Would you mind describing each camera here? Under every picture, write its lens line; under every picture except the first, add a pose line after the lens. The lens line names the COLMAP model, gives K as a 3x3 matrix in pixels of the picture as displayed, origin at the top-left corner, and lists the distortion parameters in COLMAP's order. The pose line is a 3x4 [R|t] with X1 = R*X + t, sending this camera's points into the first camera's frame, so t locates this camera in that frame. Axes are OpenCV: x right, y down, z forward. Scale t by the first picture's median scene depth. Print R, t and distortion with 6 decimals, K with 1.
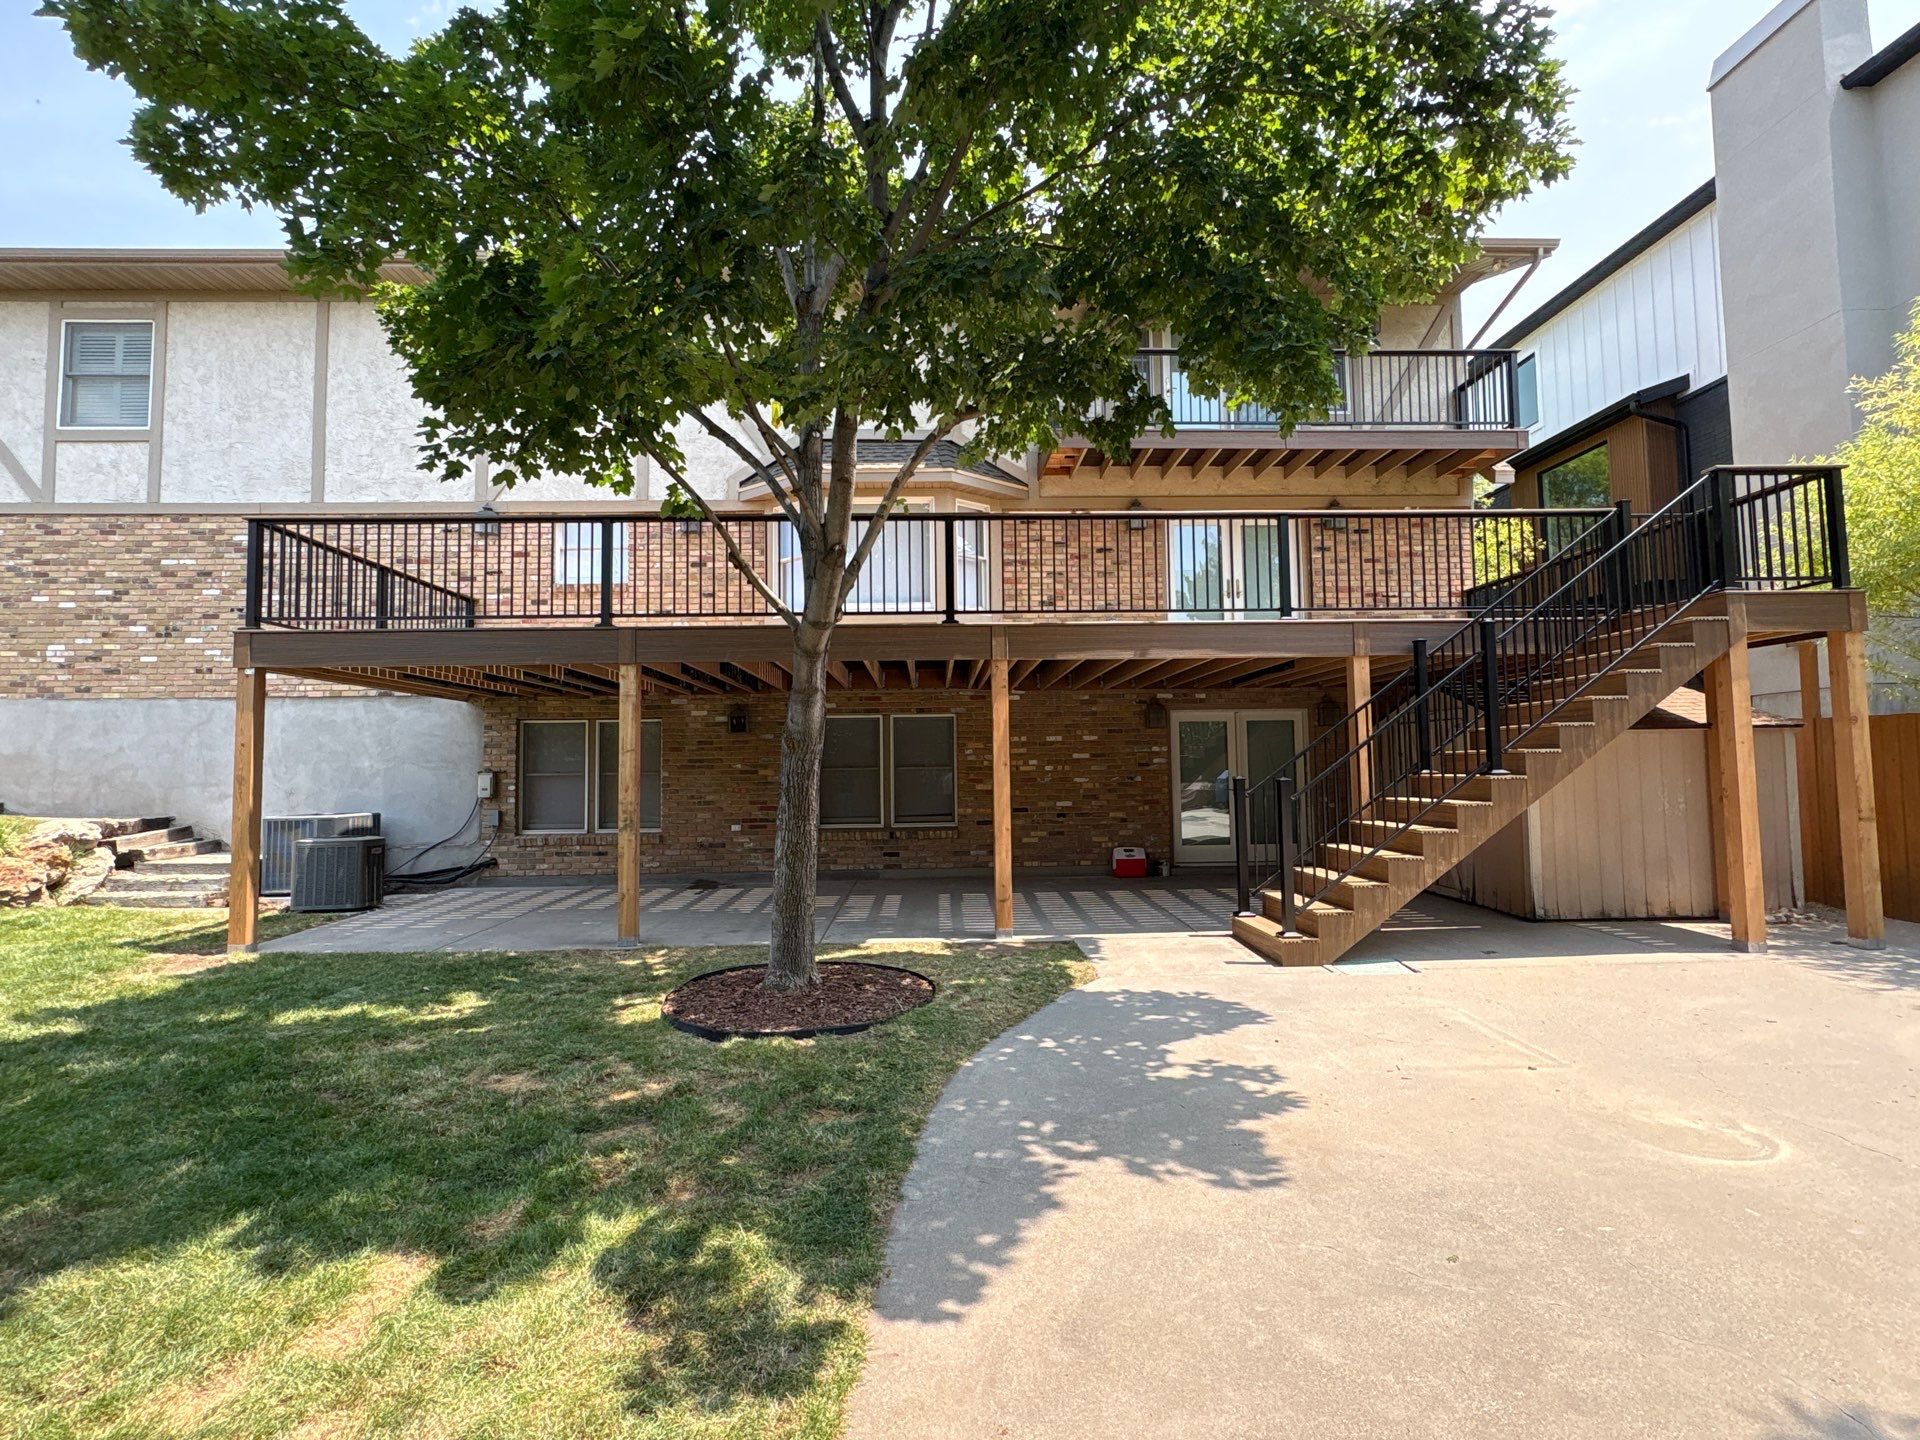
lens RADIAL K [[889.8, 0, 957.0], [0, 889.8, 713.0], [0, 0, 1]] dist [-0.001122, 0.000938]
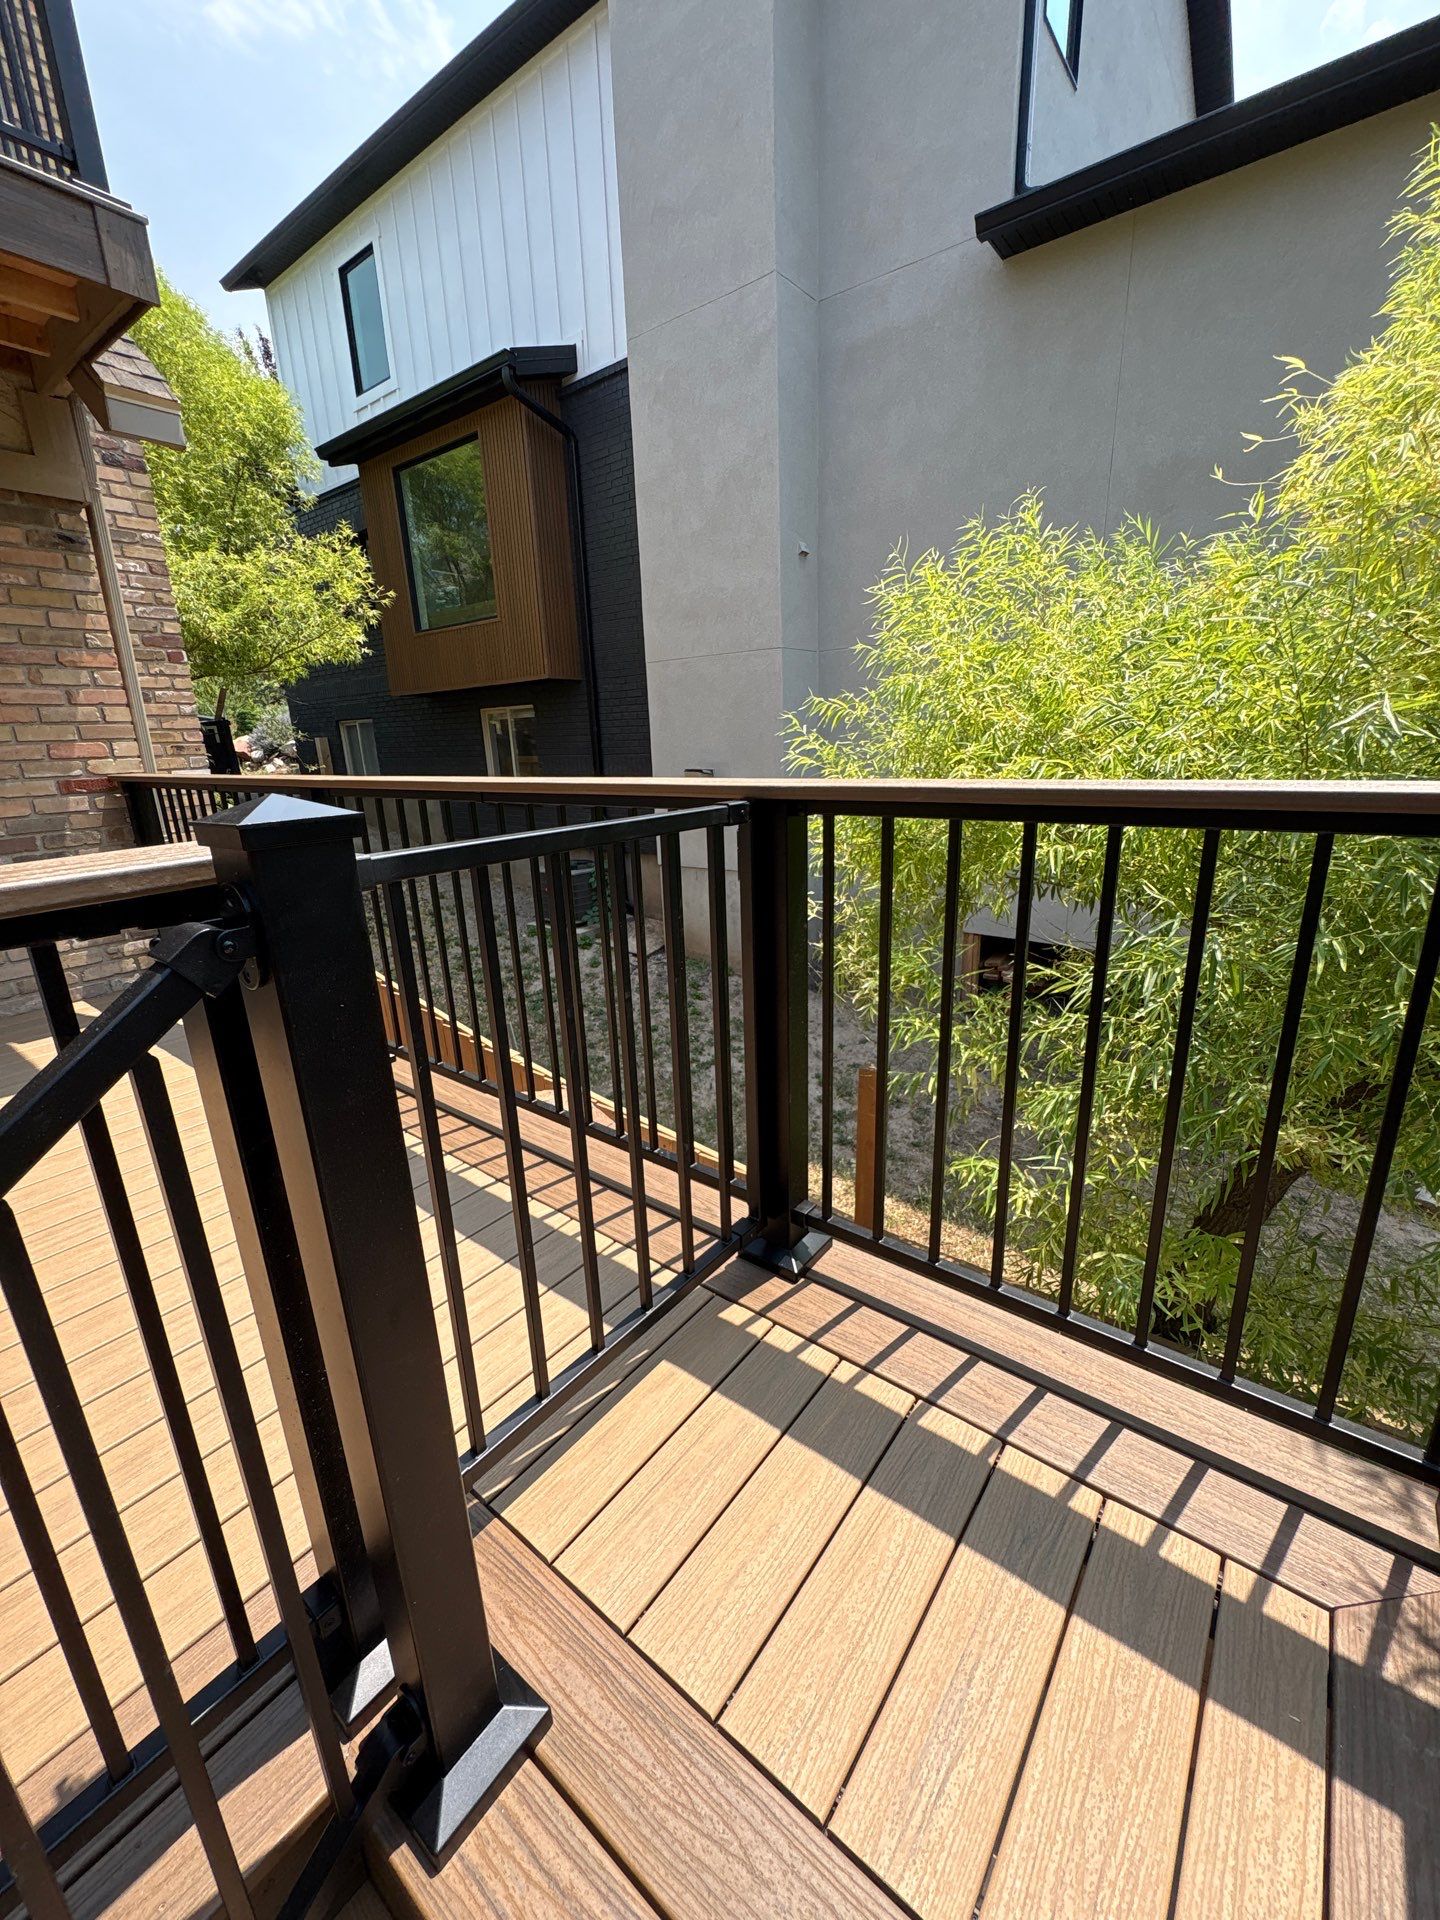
lens RADIAL K [[765.2, 0, 716.9], [0, 765.2, 960.0], [0, 0, 1]] dist [-0.001313, 0.000535]
pose [[0.640061, -0.221543, 0.735690, 0.505890], [-0.029270, 0.949800, 0.311485, -0.175777], [-0.767766, -0.220903, 0.601446, 0.650443]]
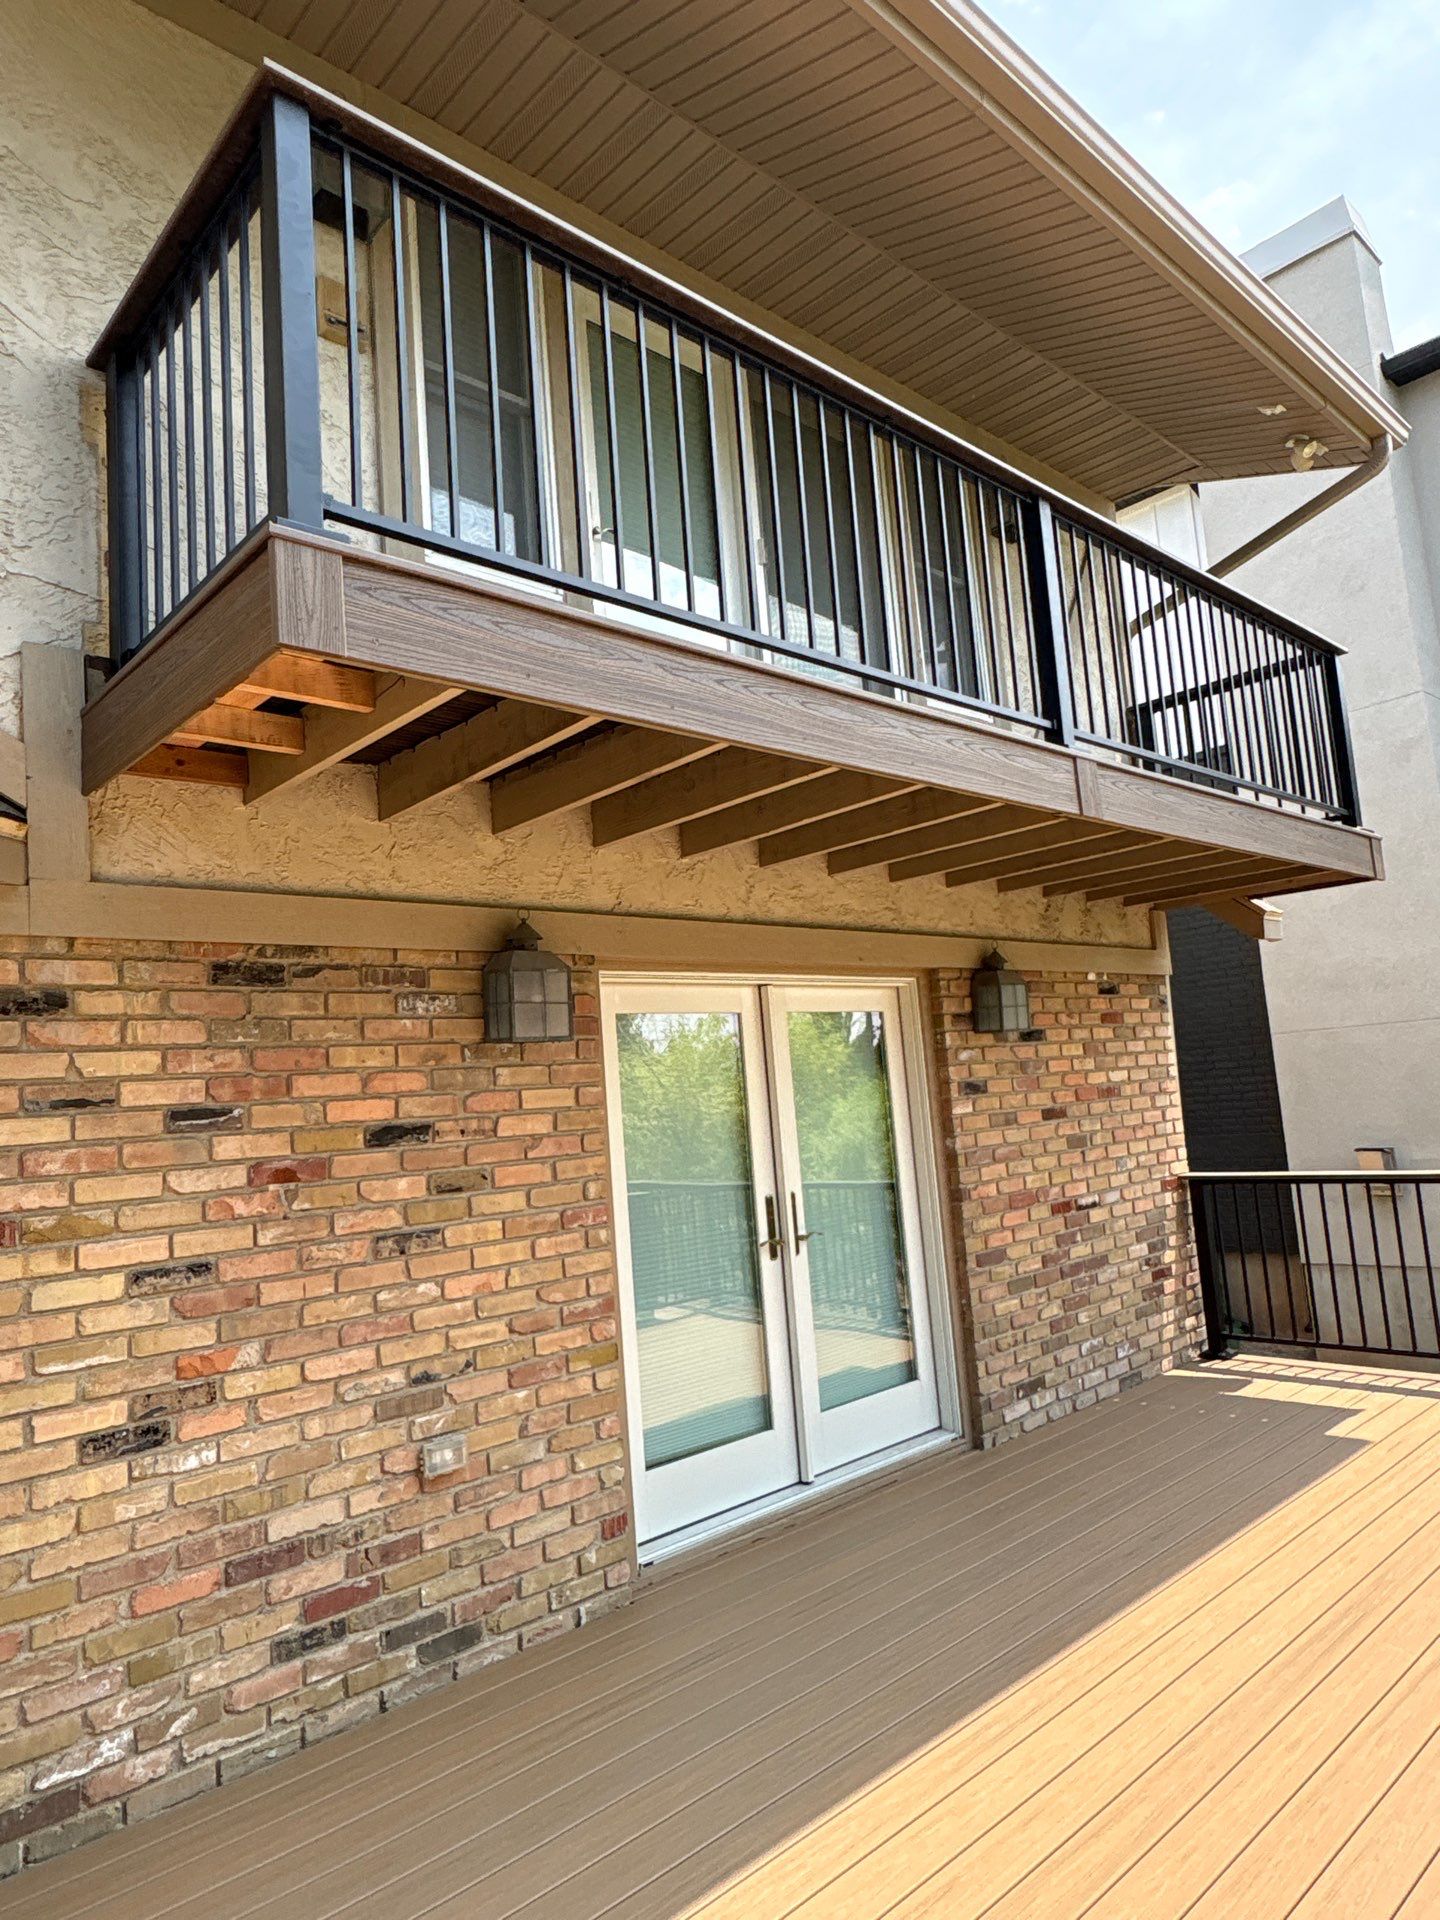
lens RADIAL K [[1191.4, 0, 715.5], [0, 1191.4, 957.4], [0, 0, 1]] dist [-0.001942, 0.000188]
pose [[0.753831, 0.036175, 0.656072, 0.026377], [0.022619, 0.996463, -0.080932, -0.208444], [-0.656679, 0.075849, 0.750346, 0.740400]]
